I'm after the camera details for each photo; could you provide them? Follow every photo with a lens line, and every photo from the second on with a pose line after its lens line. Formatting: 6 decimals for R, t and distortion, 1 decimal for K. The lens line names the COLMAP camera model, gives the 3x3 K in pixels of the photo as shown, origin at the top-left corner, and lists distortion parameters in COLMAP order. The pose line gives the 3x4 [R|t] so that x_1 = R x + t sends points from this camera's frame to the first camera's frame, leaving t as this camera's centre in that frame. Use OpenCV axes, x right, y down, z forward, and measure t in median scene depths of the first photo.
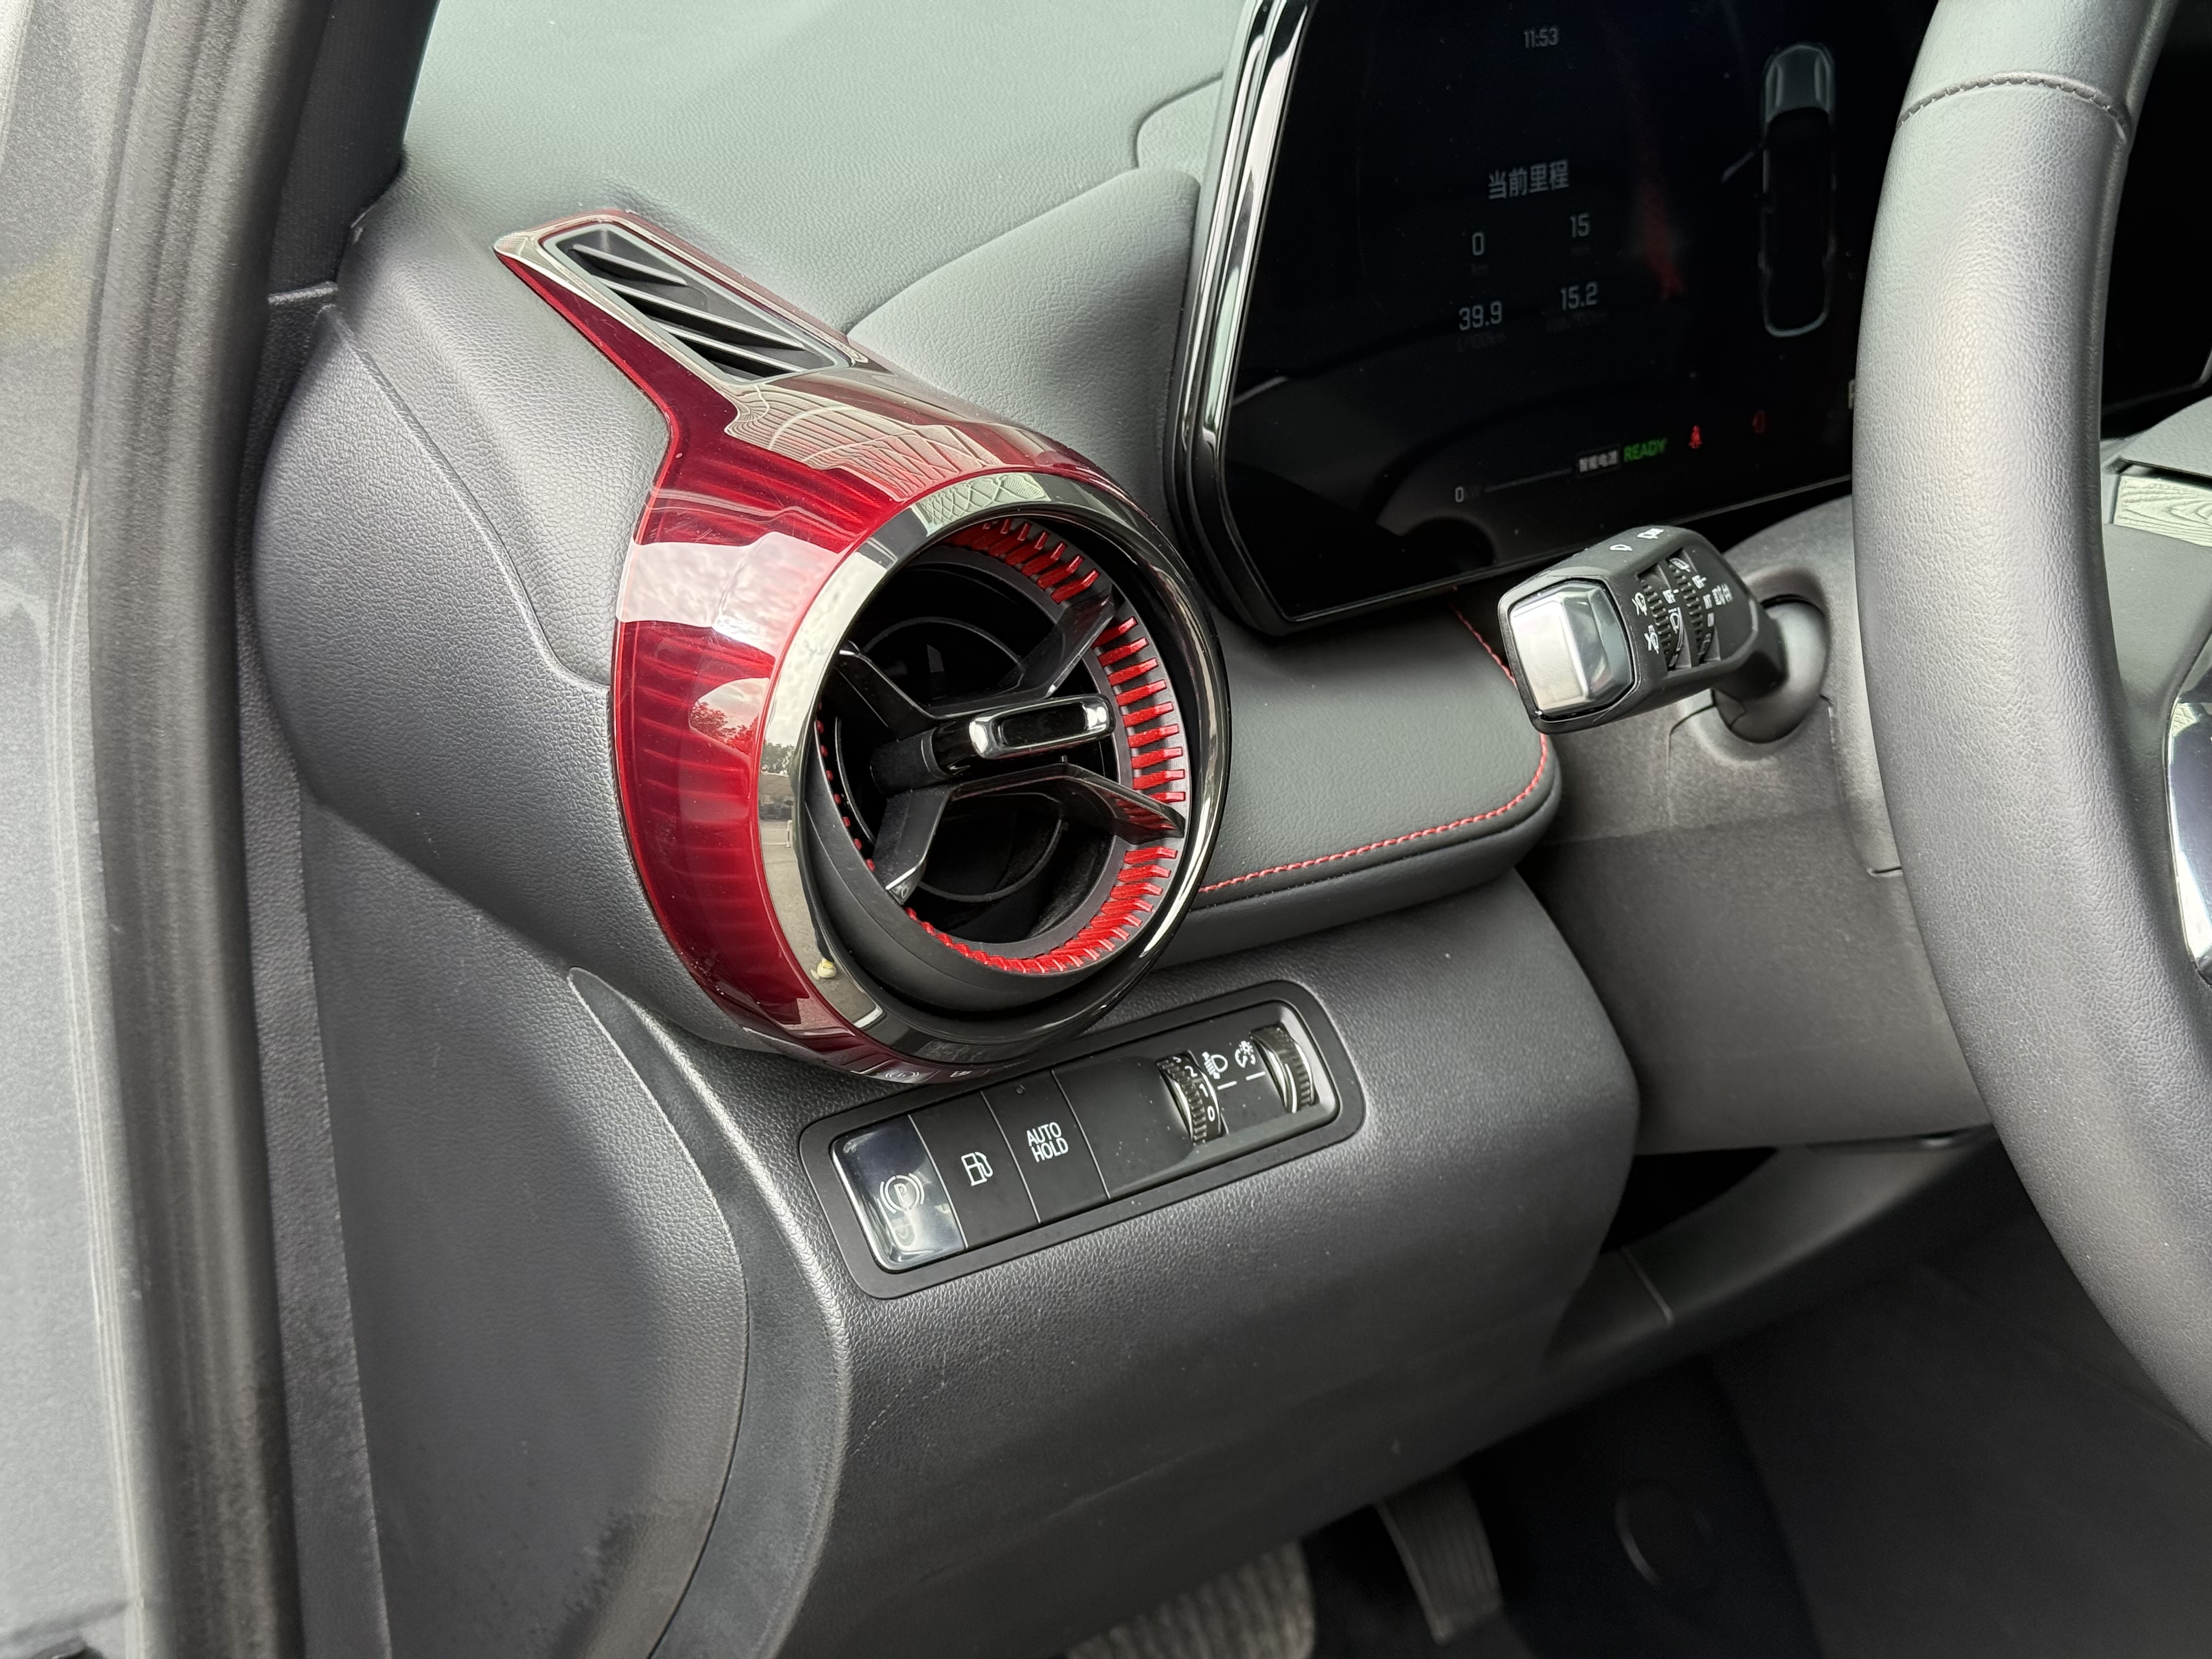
lens RADIAL K [[3099.7, 0, 1106.1], [0, 3099.7, 831.1], [0, 0, 1]] dist [0.126652, 0.000000]
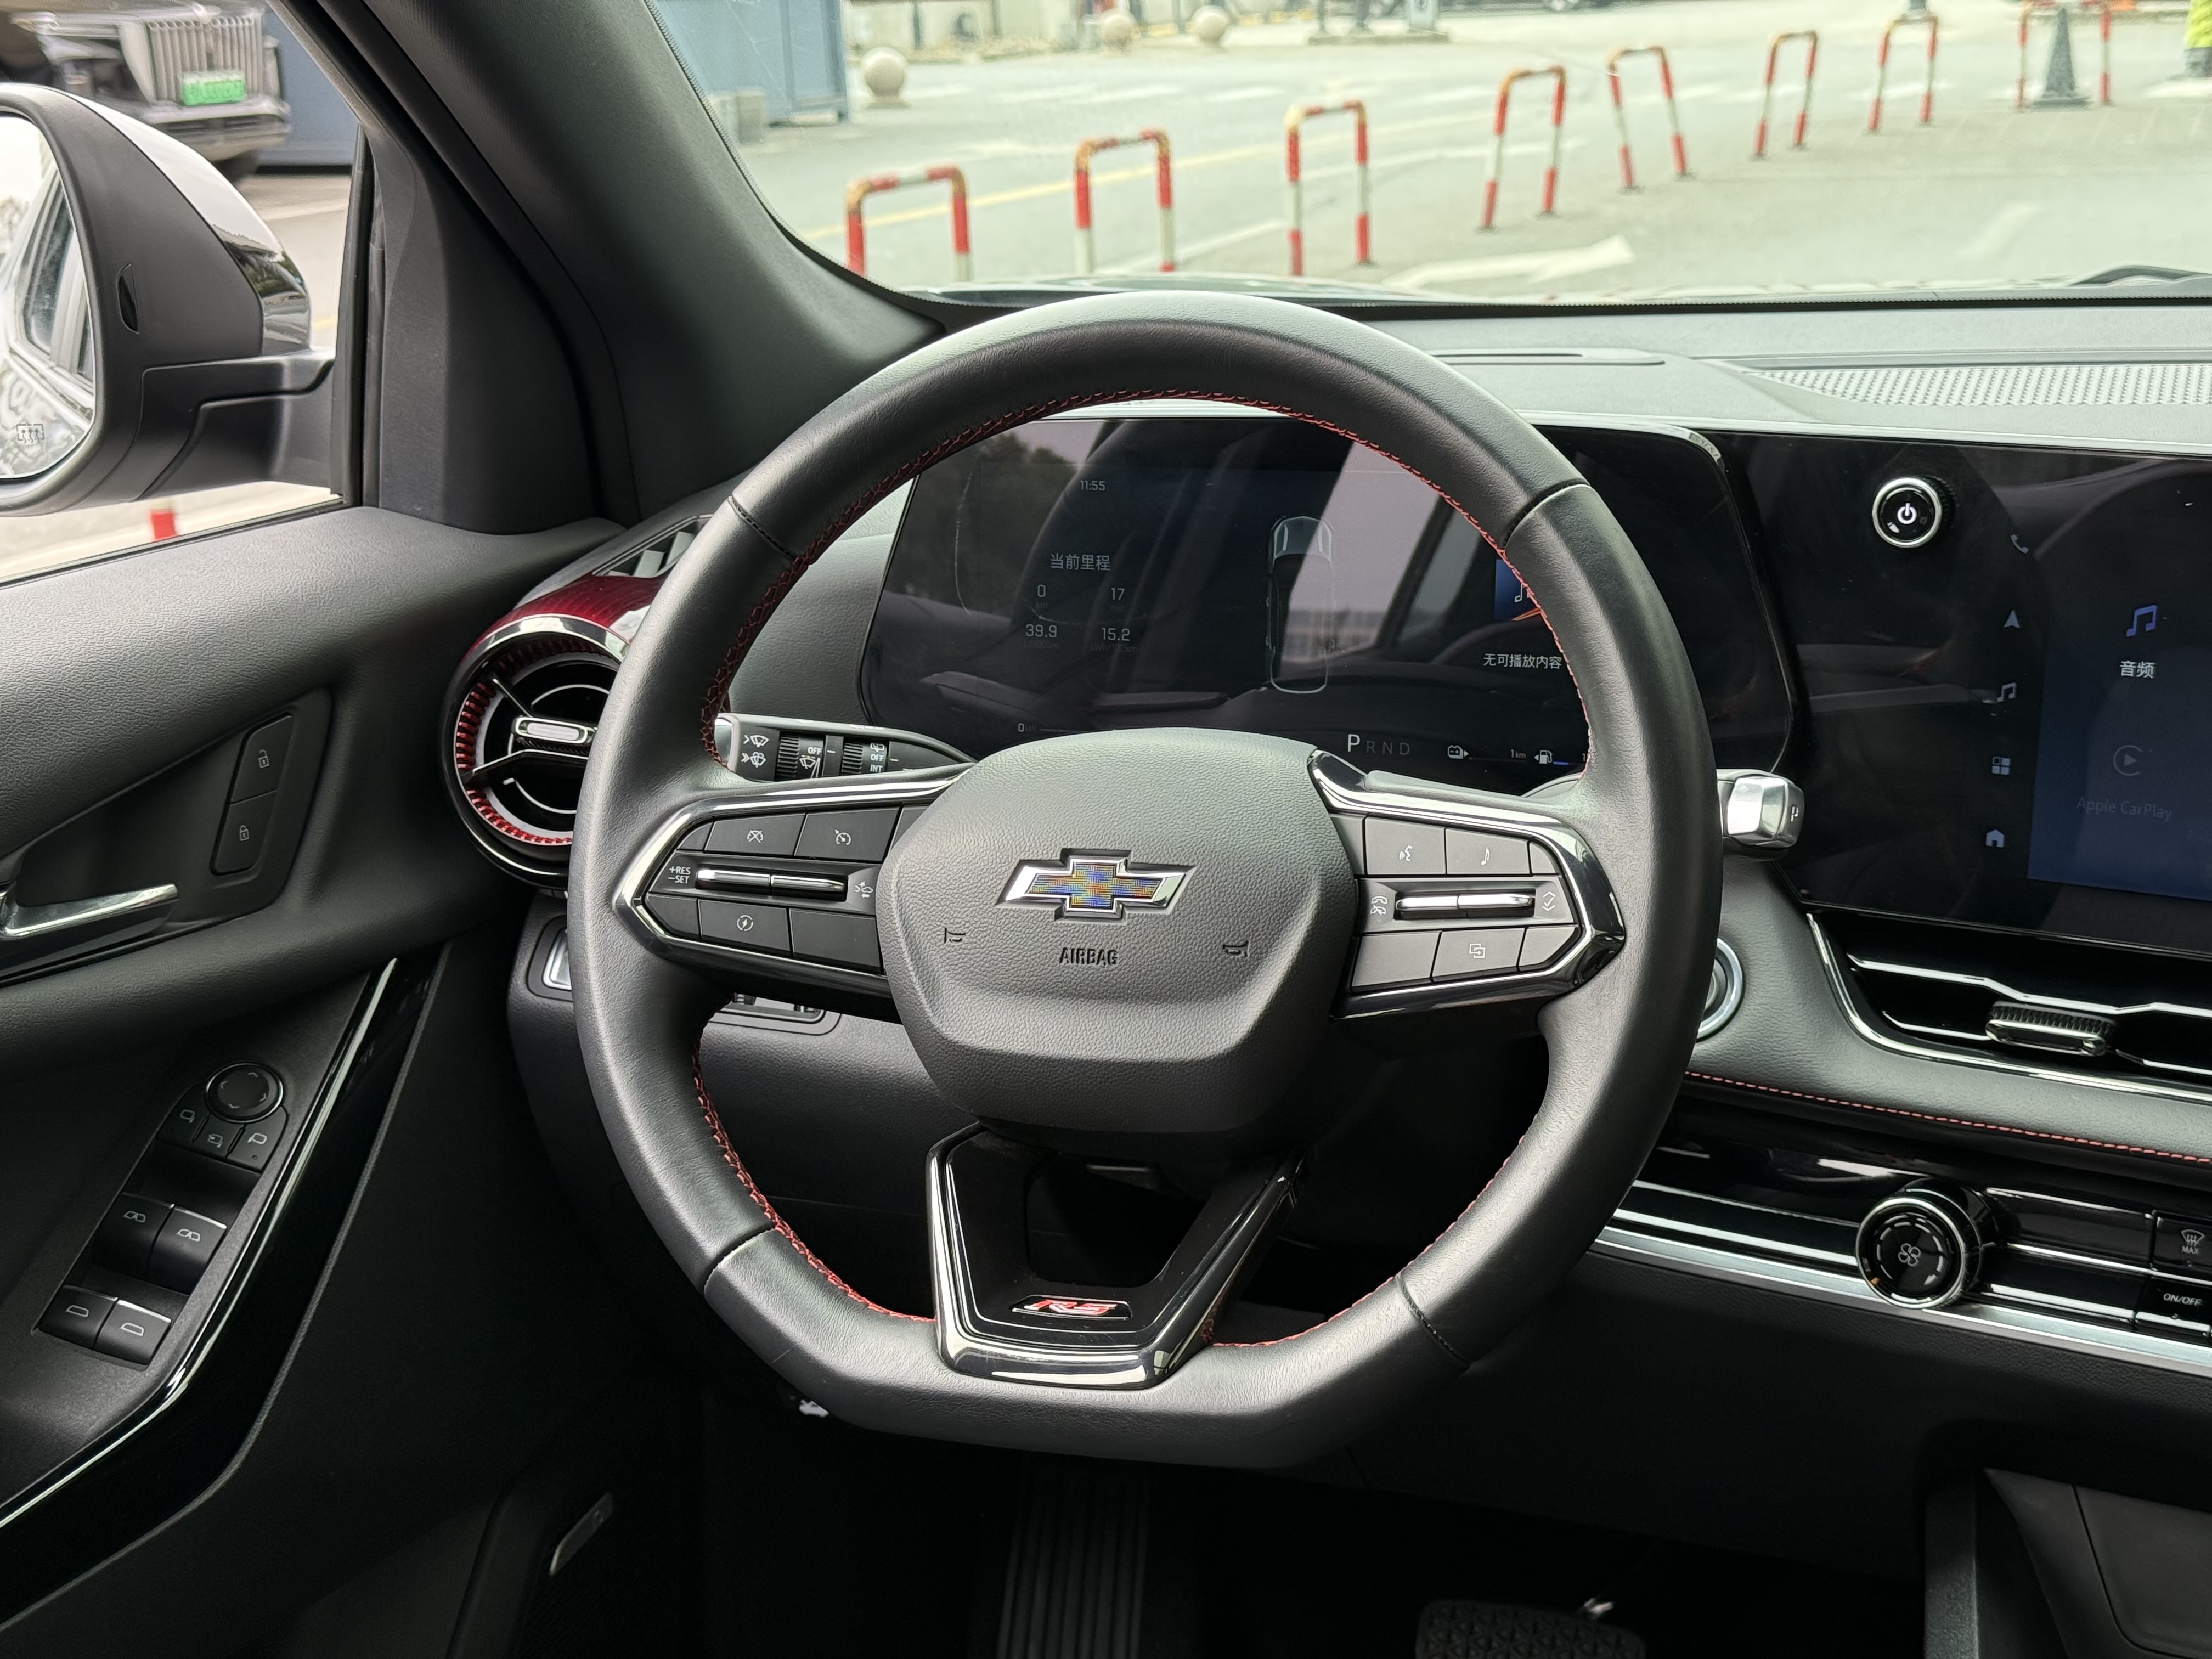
lens RADIAL K [[3099.7, 0, 1097.0], [0, 3099.7, 841.0], [0, 0, 1]] dist [0.126652, 0.000000]
pose [[0.518131, 0.193023, -0.833236, 1.851855], [-0.303411, 0.952324, 0.031940, -0.133690], [0.799676, 0.236263, 0.551994, 0.091591]]
